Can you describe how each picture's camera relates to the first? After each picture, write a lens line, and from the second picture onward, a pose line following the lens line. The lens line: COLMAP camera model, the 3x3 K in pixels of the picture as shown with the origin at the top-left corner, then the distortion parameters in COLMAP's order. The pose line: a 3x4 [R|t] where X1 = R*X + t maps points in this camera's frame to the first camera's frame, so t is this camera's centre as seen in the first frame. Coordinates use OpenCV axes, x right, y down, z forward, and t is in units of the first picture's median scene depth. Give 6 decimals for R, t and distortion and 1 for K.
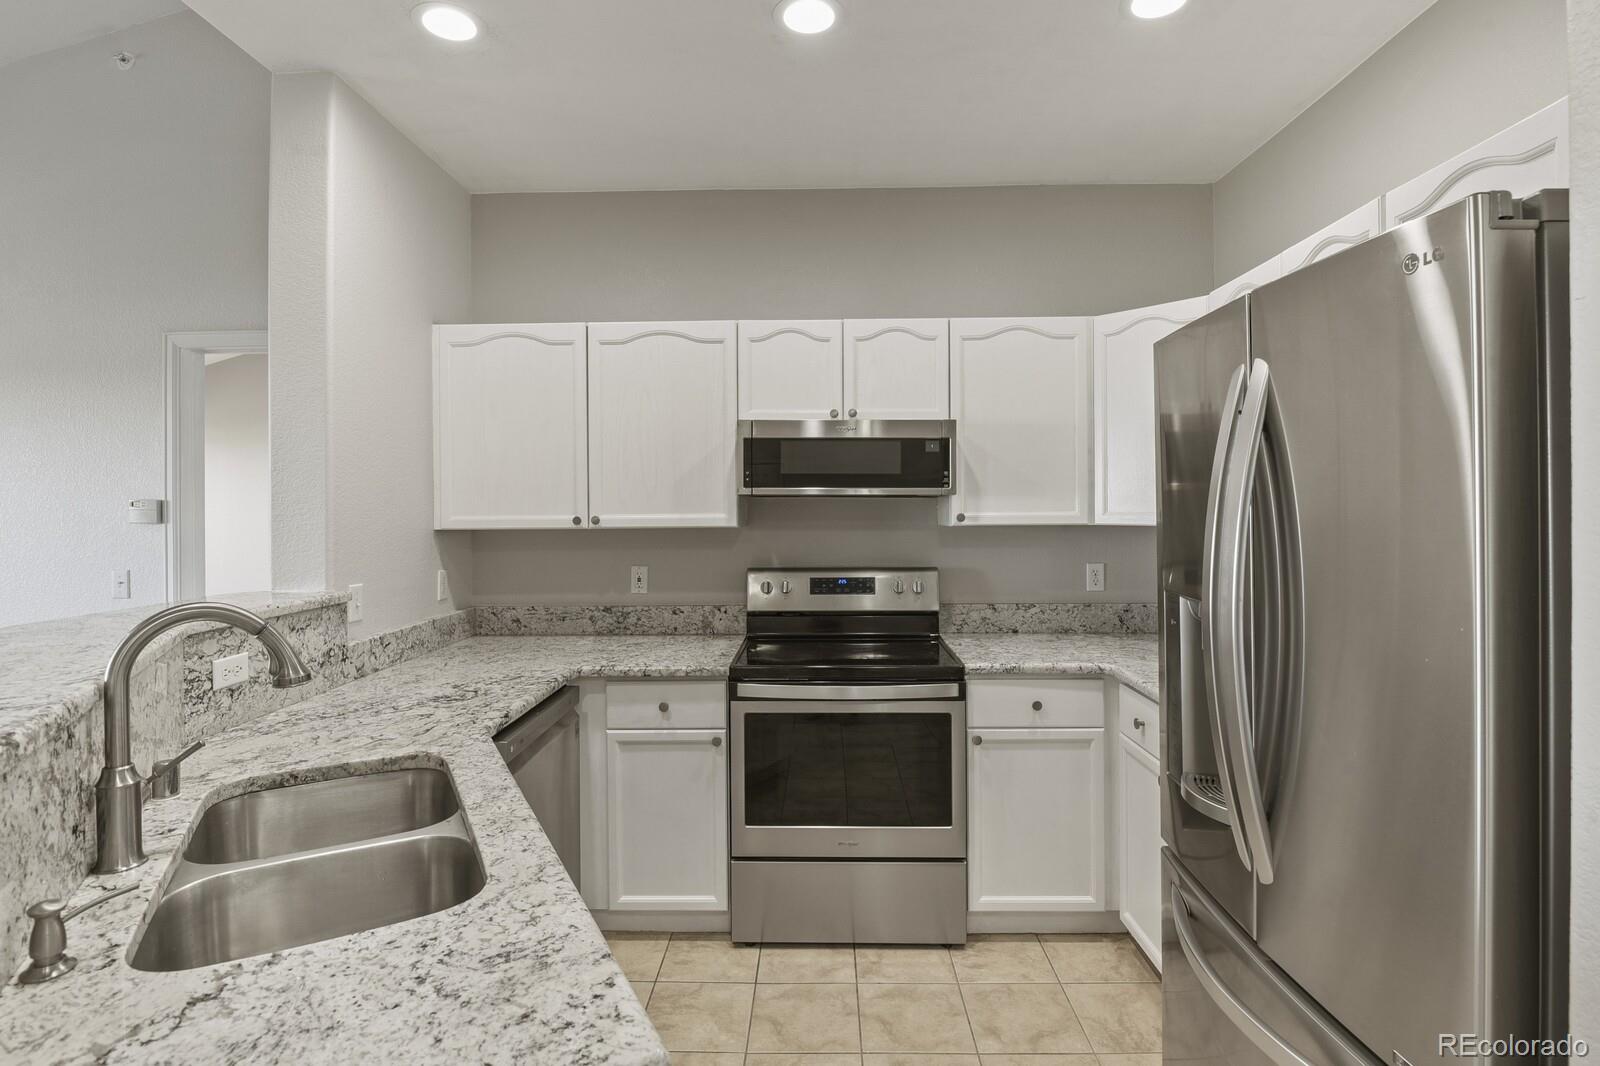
lens RADIAL K [[786.3, 0, 804.0], [0, 786.3, 517.9], [0, 0, 1]] dist [-0.014284, -0.001790]
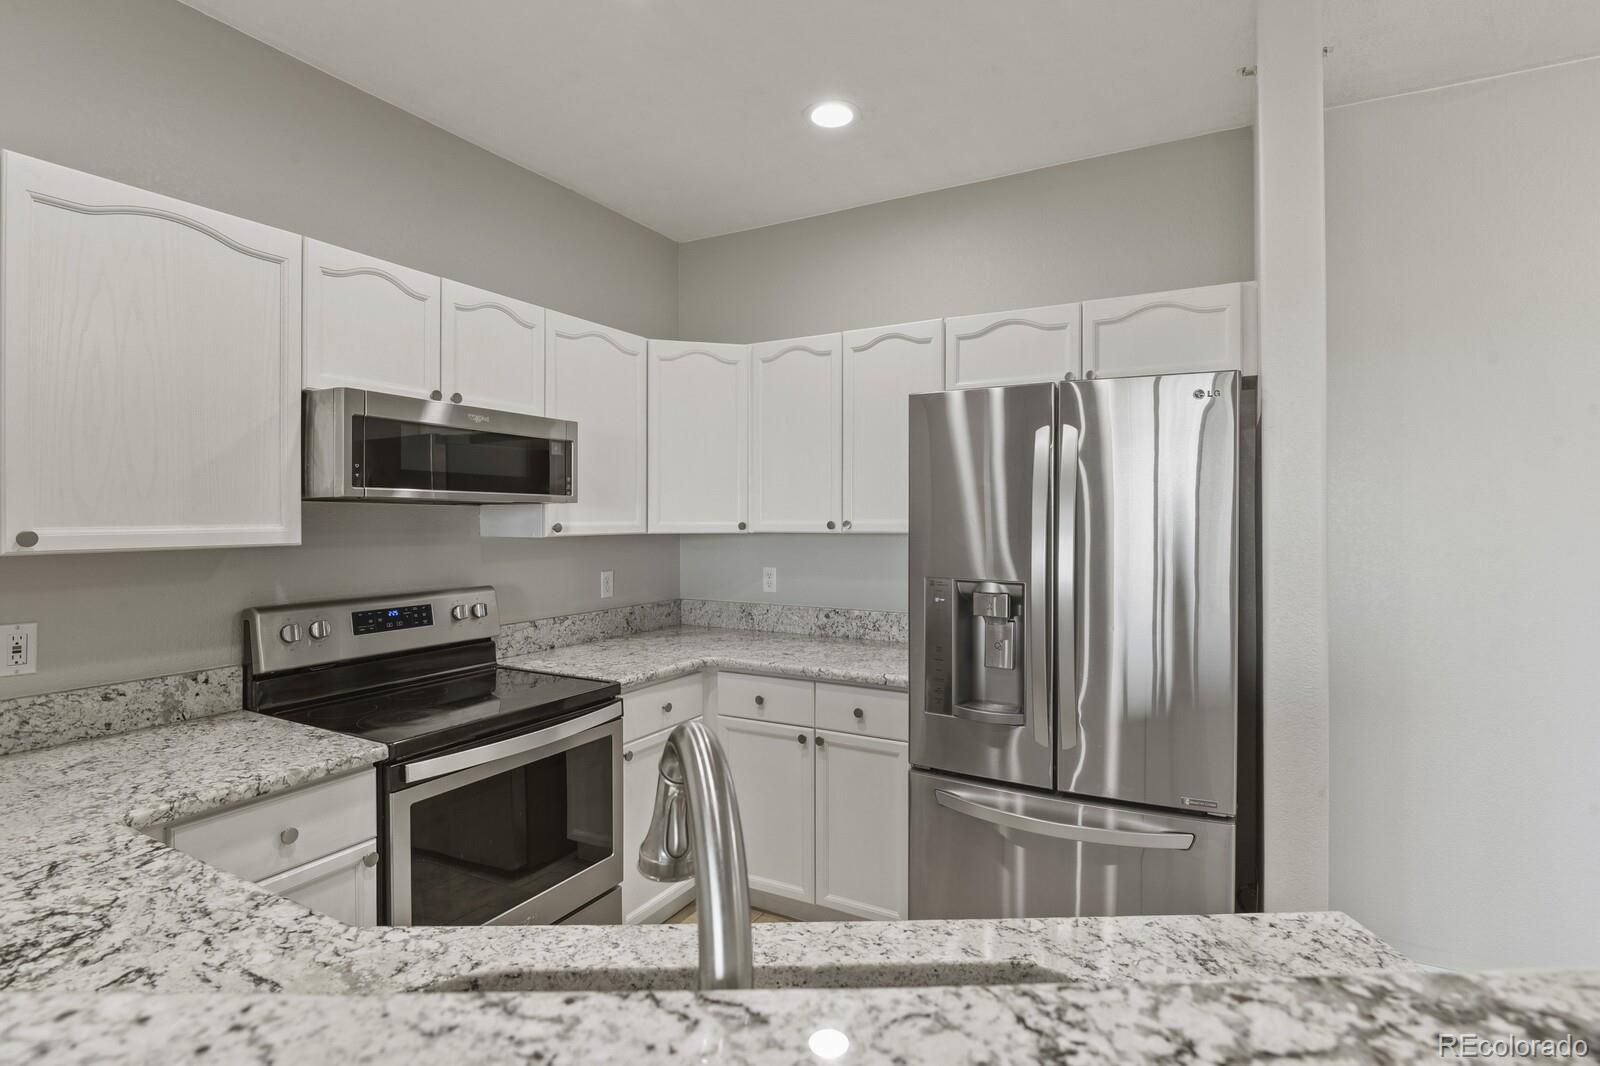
lens RADIAL K [[786.3, 0, 804.7], [0, 786.3, 527.4], [0, 0, 1]] dist [-0.014284, -0.001790]
pose [[0.461521, -0.007057, 0.887101, -0.482528], [0.010289, 0.999944, 0.002602, -0.000361], [-0.887070, 0.007926, 0.461568, 0.318435]]
